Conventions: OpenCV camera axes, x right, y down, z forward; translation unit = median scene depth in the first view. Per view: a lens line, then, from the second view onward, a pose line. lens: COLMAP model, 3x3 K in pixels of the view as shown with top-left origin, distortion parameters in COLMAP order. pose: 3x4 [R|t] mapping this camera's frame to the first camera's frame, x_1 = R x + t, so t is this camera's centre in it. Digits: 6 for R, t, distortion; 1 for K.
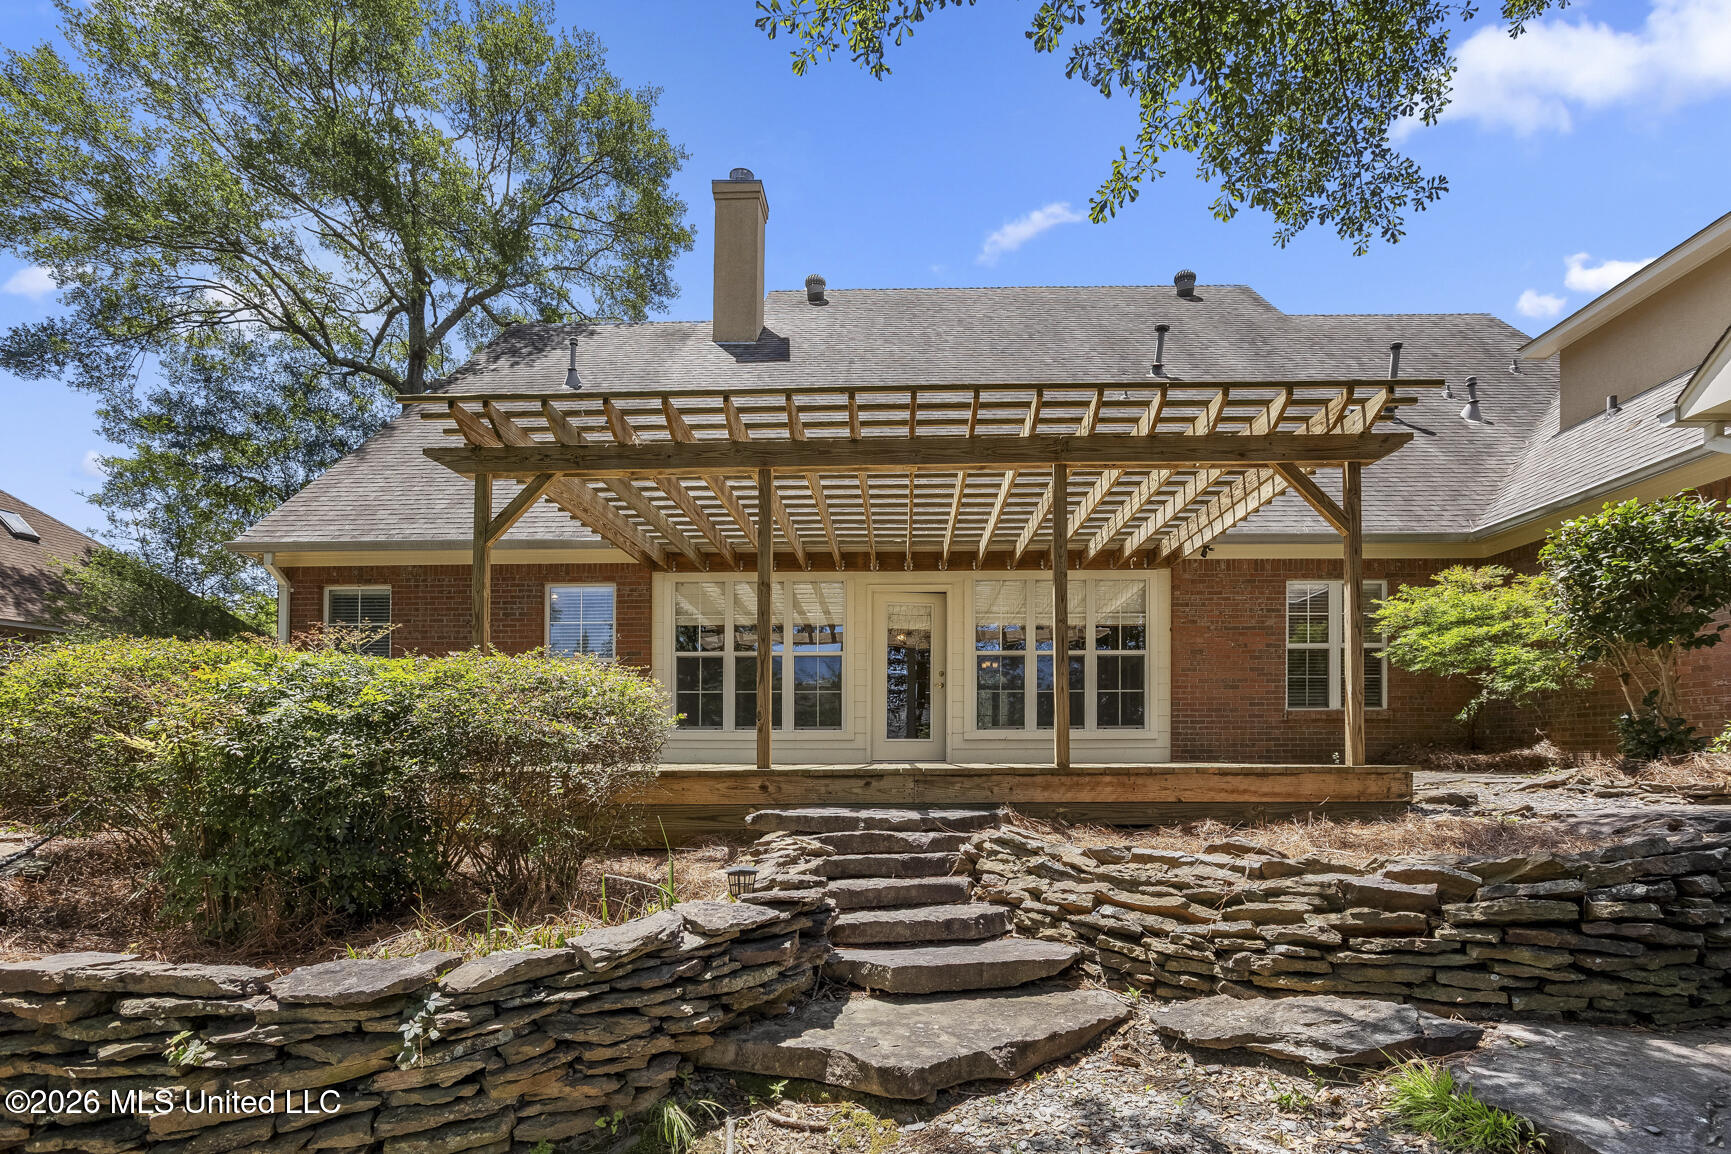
lens RADIAL K [[862.2, 0, 861.5], [0, 862.2, 597.6], [0, 0, 1]] dist [-0.045923, 0.029429]
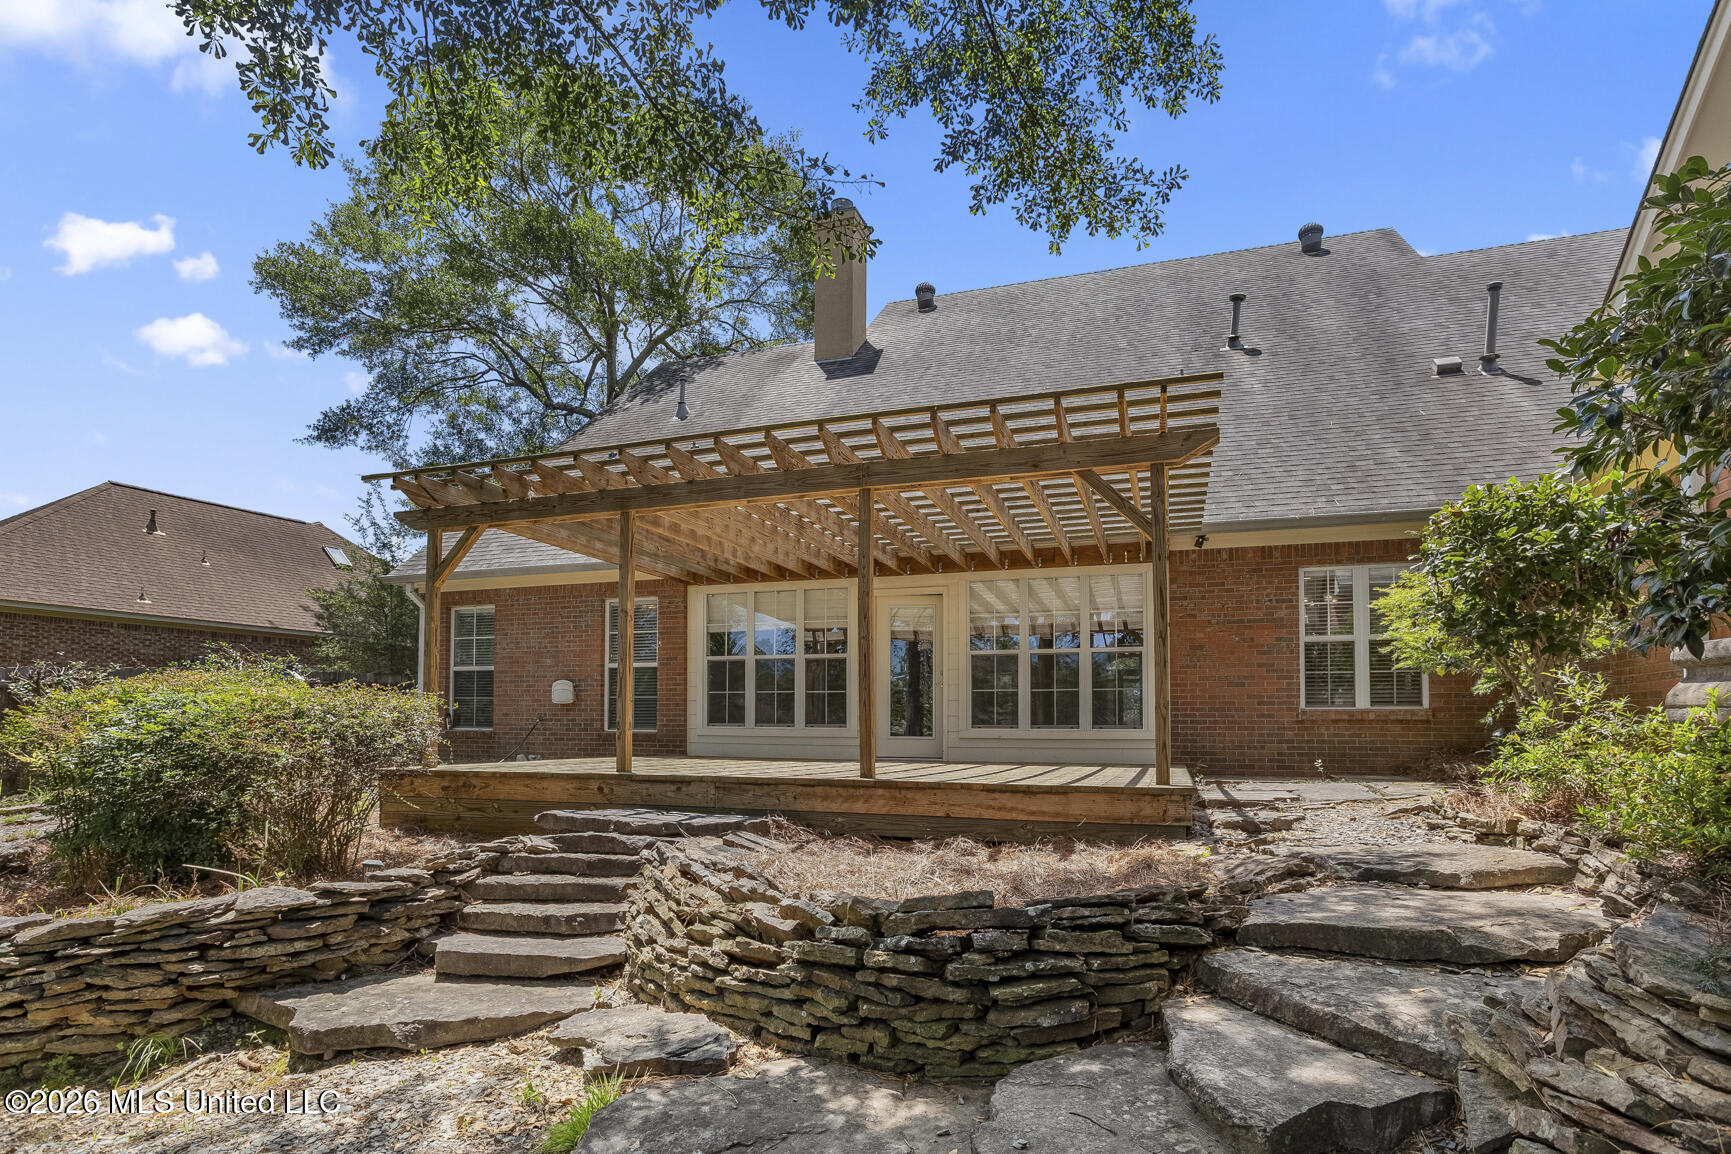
lens RADIAL K [[836.3, 0, 850.7], [0, 836.3, 573.1], [0, 0, 1]] dist [-0.048045, 0.027723]
pose [[0.958536, -0.045235, -0.281360, 0.548432], [0.041895, 0.998962, -0.017878, -0.036881], [0.281877, 0.005350, 0.959436, 0.016586]]
